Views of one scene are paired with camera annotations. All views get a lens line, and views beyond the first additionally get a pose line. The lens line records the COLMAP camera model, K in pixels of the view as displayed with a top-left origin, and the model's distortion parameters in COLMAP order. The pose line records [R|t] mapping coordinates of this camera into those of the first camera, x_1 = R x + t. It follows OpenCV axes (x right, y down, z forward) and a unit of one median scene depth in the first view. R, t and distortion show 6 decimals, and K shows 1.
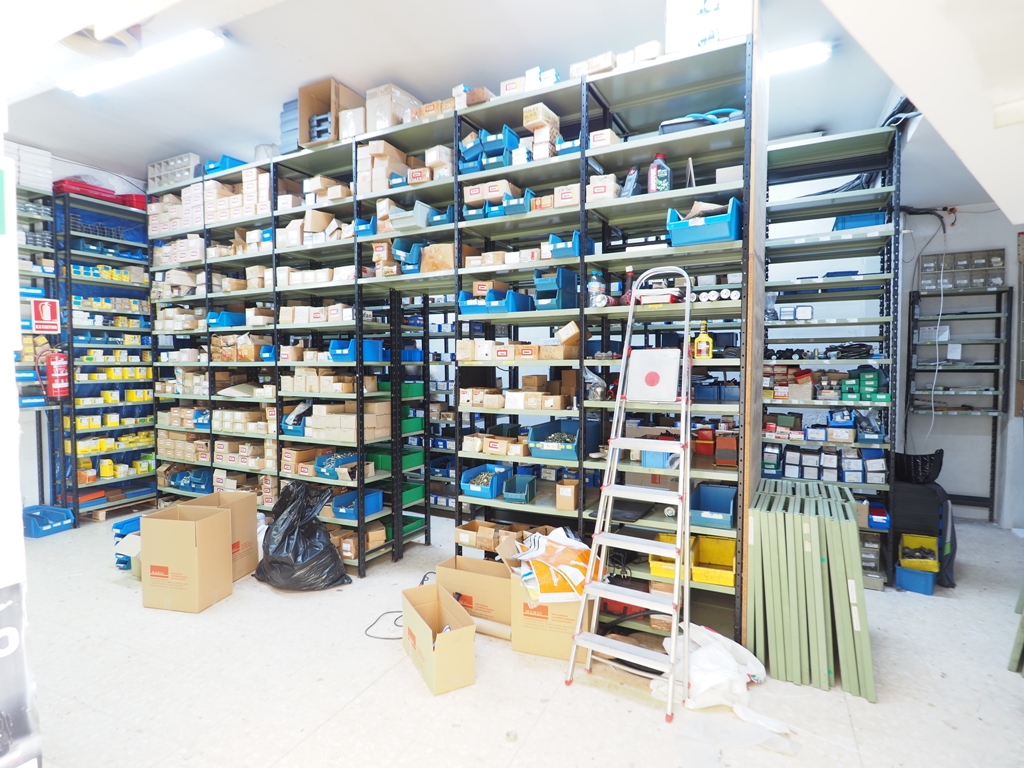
lens RADIAL K [[555.3, 0, 512.2], [0, 555.3, 388.5], [0, 0, 1]] dist [-0.007346, -0.004420]
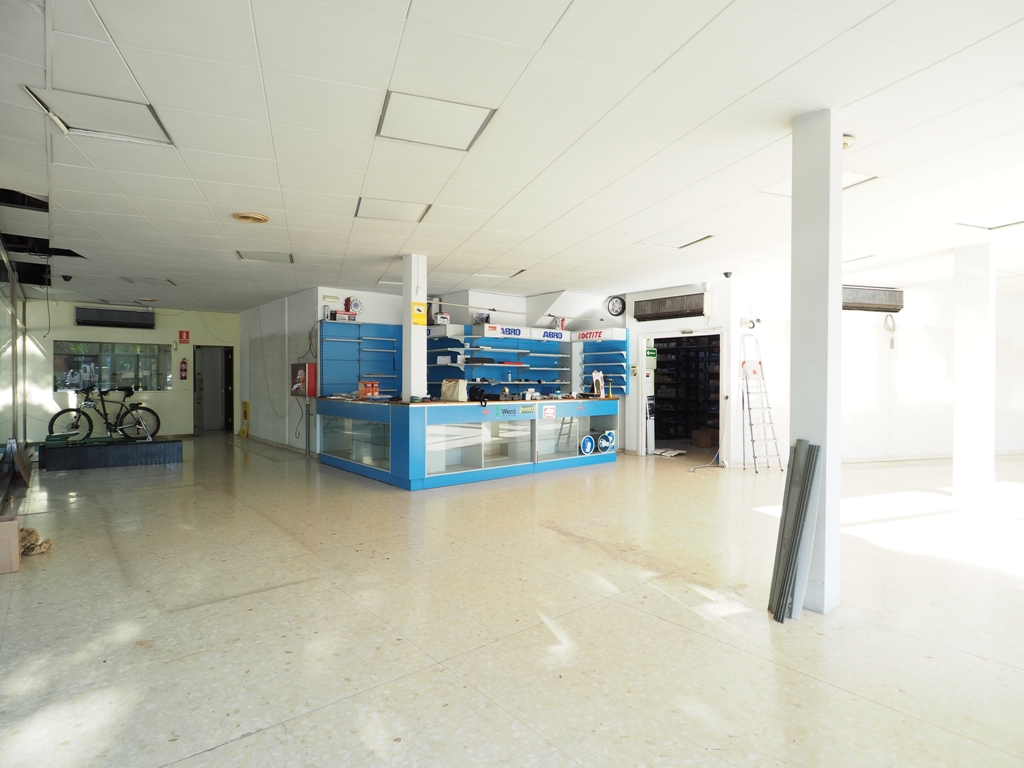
lens RADIAL K [[555.3, 0, 517.5], [0, 555.3, 382.1], [0, 0, 1]] dist [-0.007346, -0.004420]
pose [[0.901406, 0.014321, -0.432737, 0.277373], [-0.031128, 0.999010, -0.031779, 0.142250], [0.431854, 0.042116, 0.900960, -2.261369]]
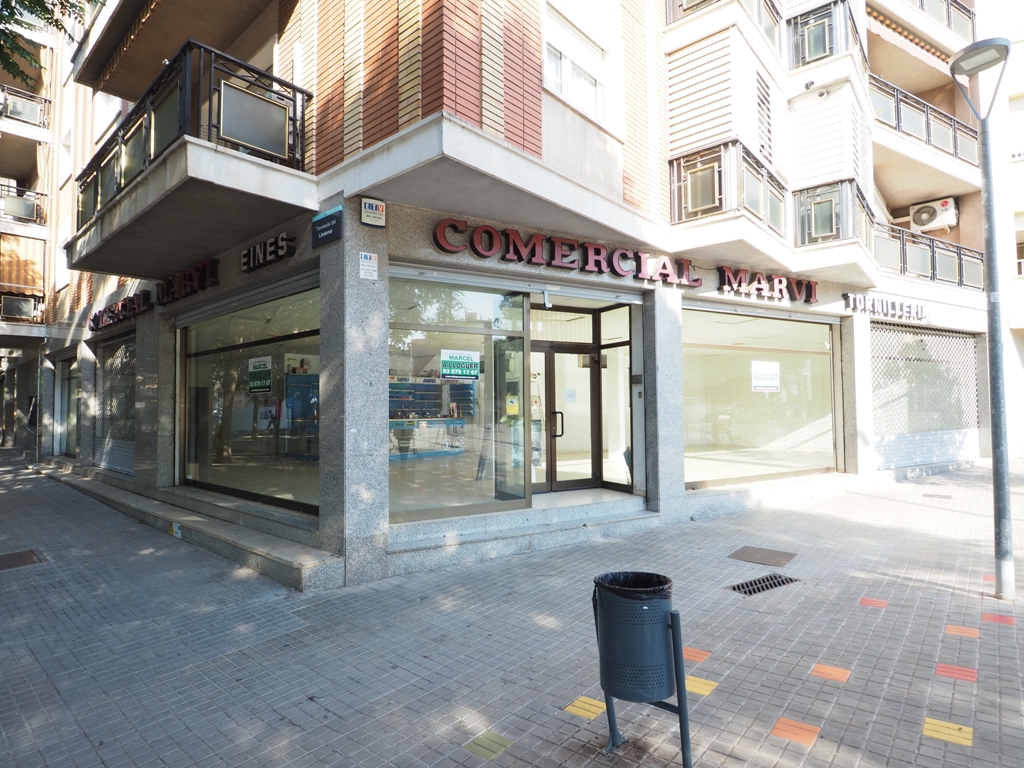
lens RADIAL K [[555.3, 0, 513.1], [0, 555.3, 382.4], [0, 0, 1]] dist [-0.007346, -0.004420]
pose [[0.957293, -0.014542, -0.288753, 1.151514], [-0.012177, 0.995820, -0.090520, 0.228113], [0.288862, 0.090170, 0.953115, -3.756275]]
